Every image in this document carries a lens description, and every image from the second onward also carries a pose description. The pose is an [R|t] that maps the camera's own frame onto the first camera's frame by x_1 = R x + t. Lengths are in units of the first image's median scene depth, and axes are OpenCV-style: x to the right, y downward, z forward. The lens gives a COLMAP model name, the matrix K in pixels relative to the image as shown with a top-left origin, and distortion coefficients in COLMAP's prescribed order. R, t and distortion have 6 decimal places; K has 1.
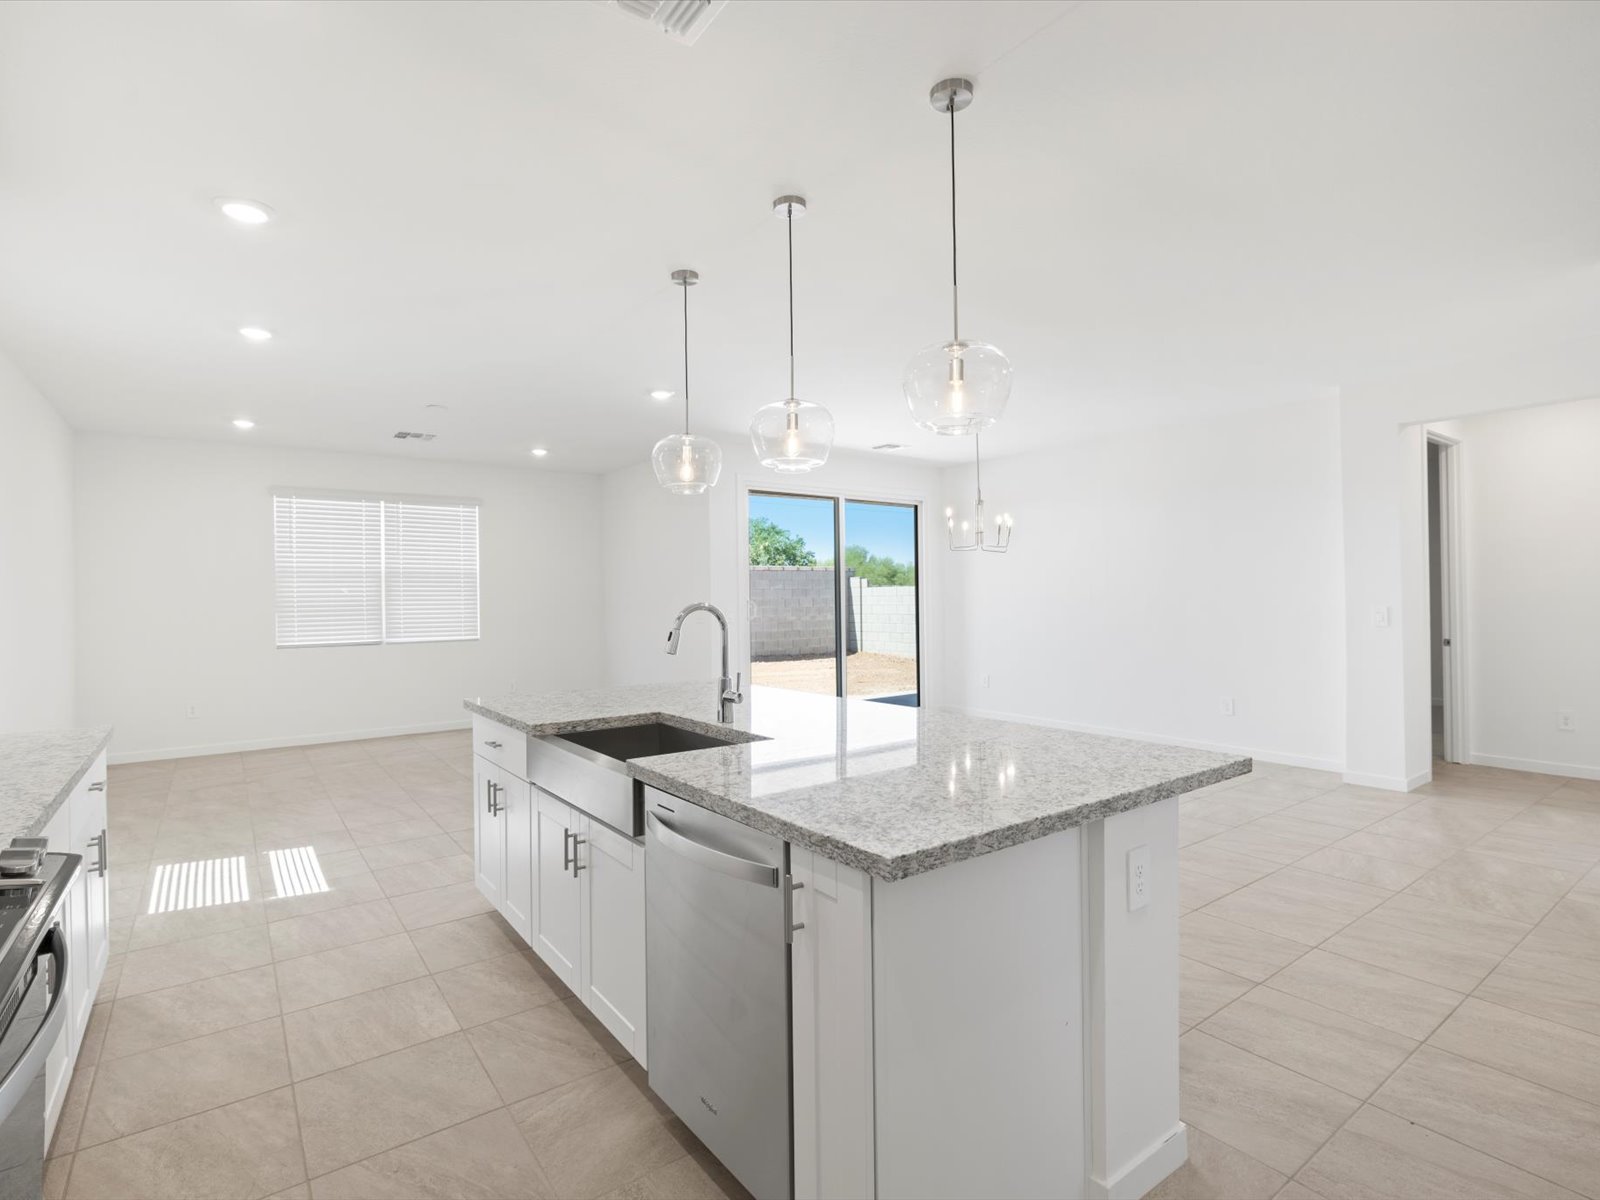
lens RADIAL K [[792.6, 0, 793.0], [0, 792.6, 593.8], [0, 0, 1]] dist [-0.007458, 0.001562]
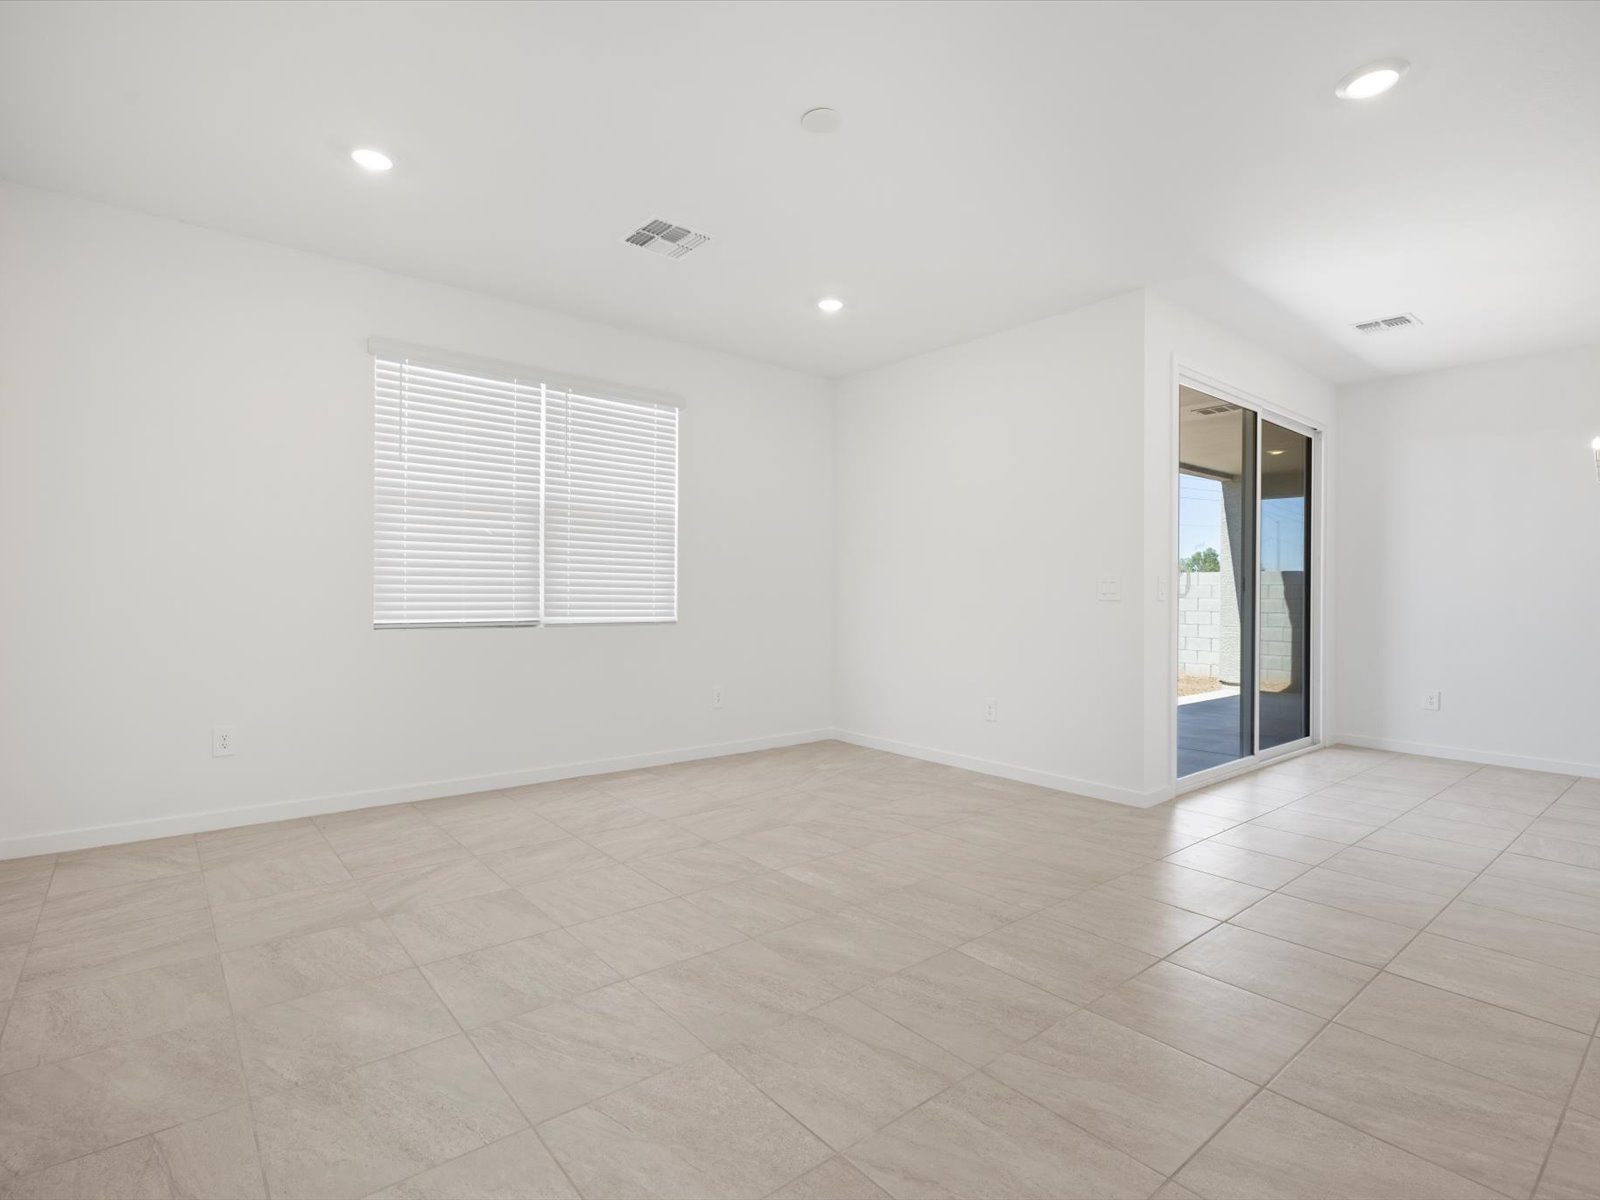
lens RADIAL K [[792.6, 0, 793.0], [0, 792.6, 593.8], [0, 0, 1]] dist [-0.007458, 0.001562]
pose [[0.998179, 0.022523, 0.055967, -0.343230], [-0.022600, 0.999744, 0.000752, 0.032937], [-0.055936, -0.002016, 0.998432, 0.376030]]
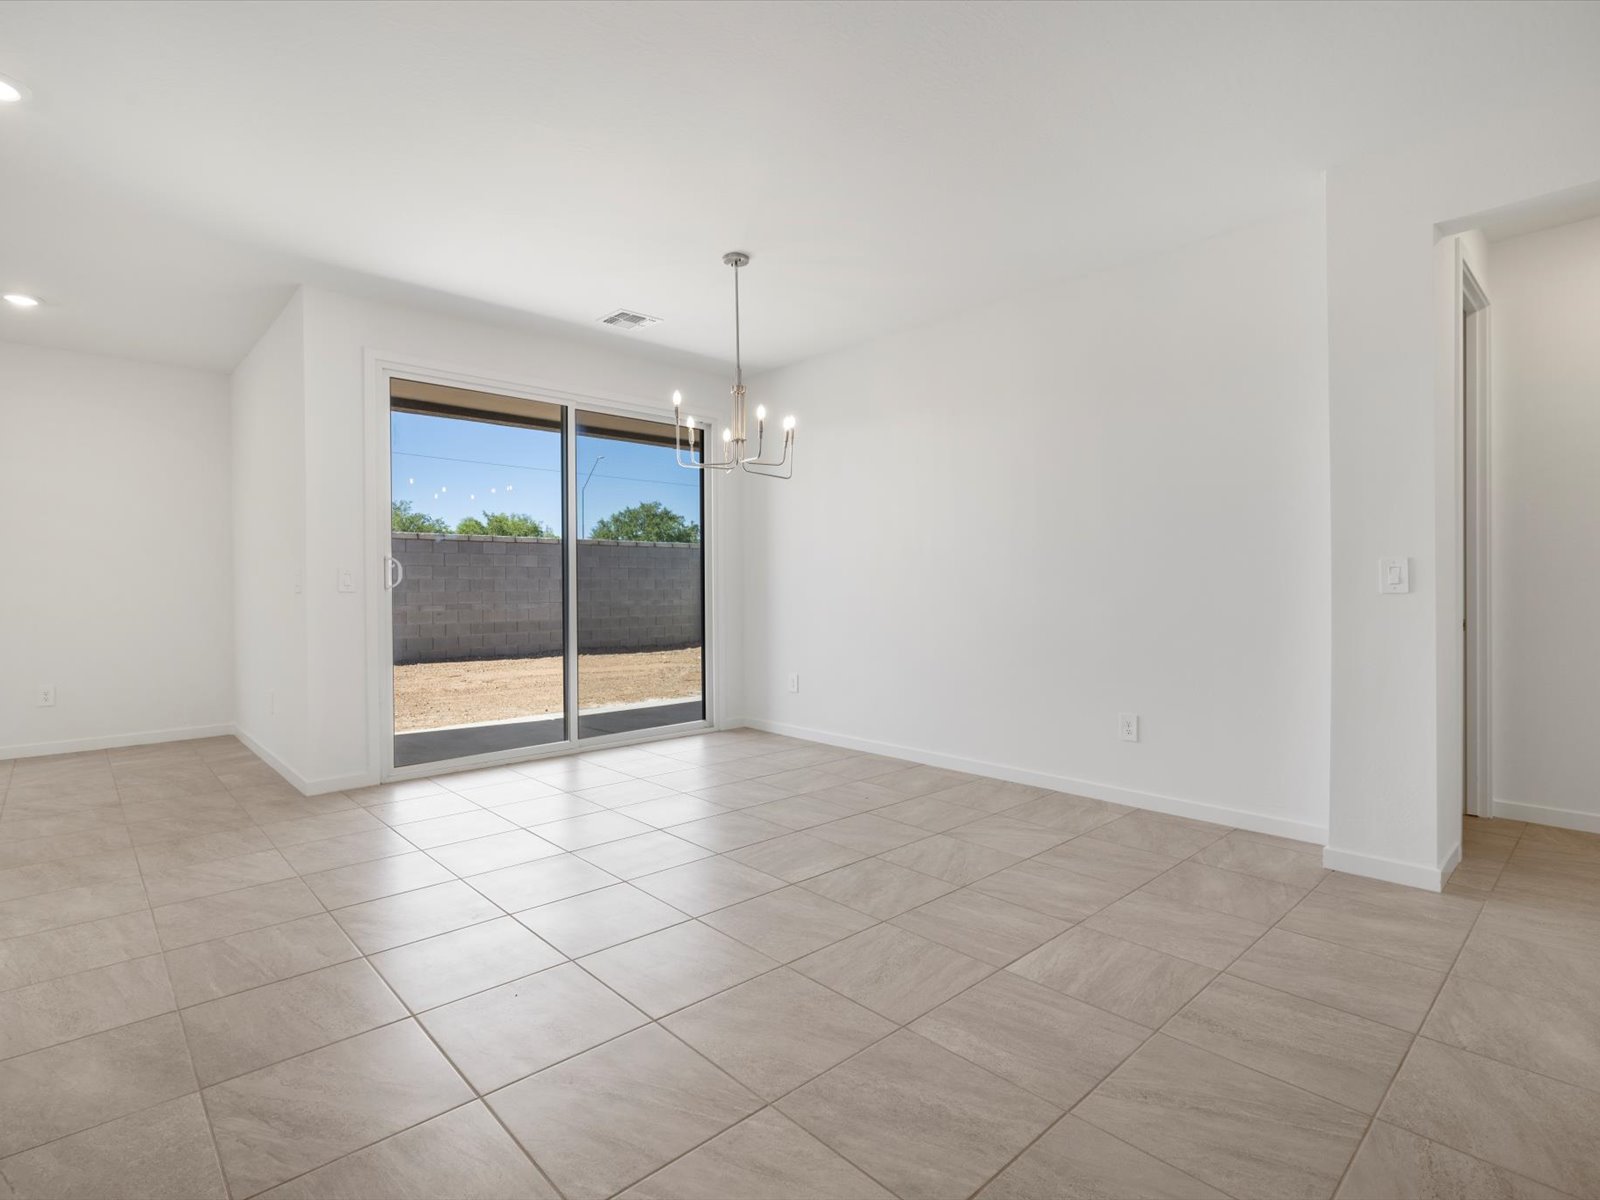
lens RADIAL K [[792.6, 0, 793.0], [0, 792.6, 593.8], [0, 0, 1]] dist [-0.007458, 0.001562]
pose [[0.993626, 0.007144, 0.112497, 0.168310], [-0.008261, 0.999921, 0.009465, 0.026109], [-0.112420, -0.010334, 0.993607, 0.321427]]
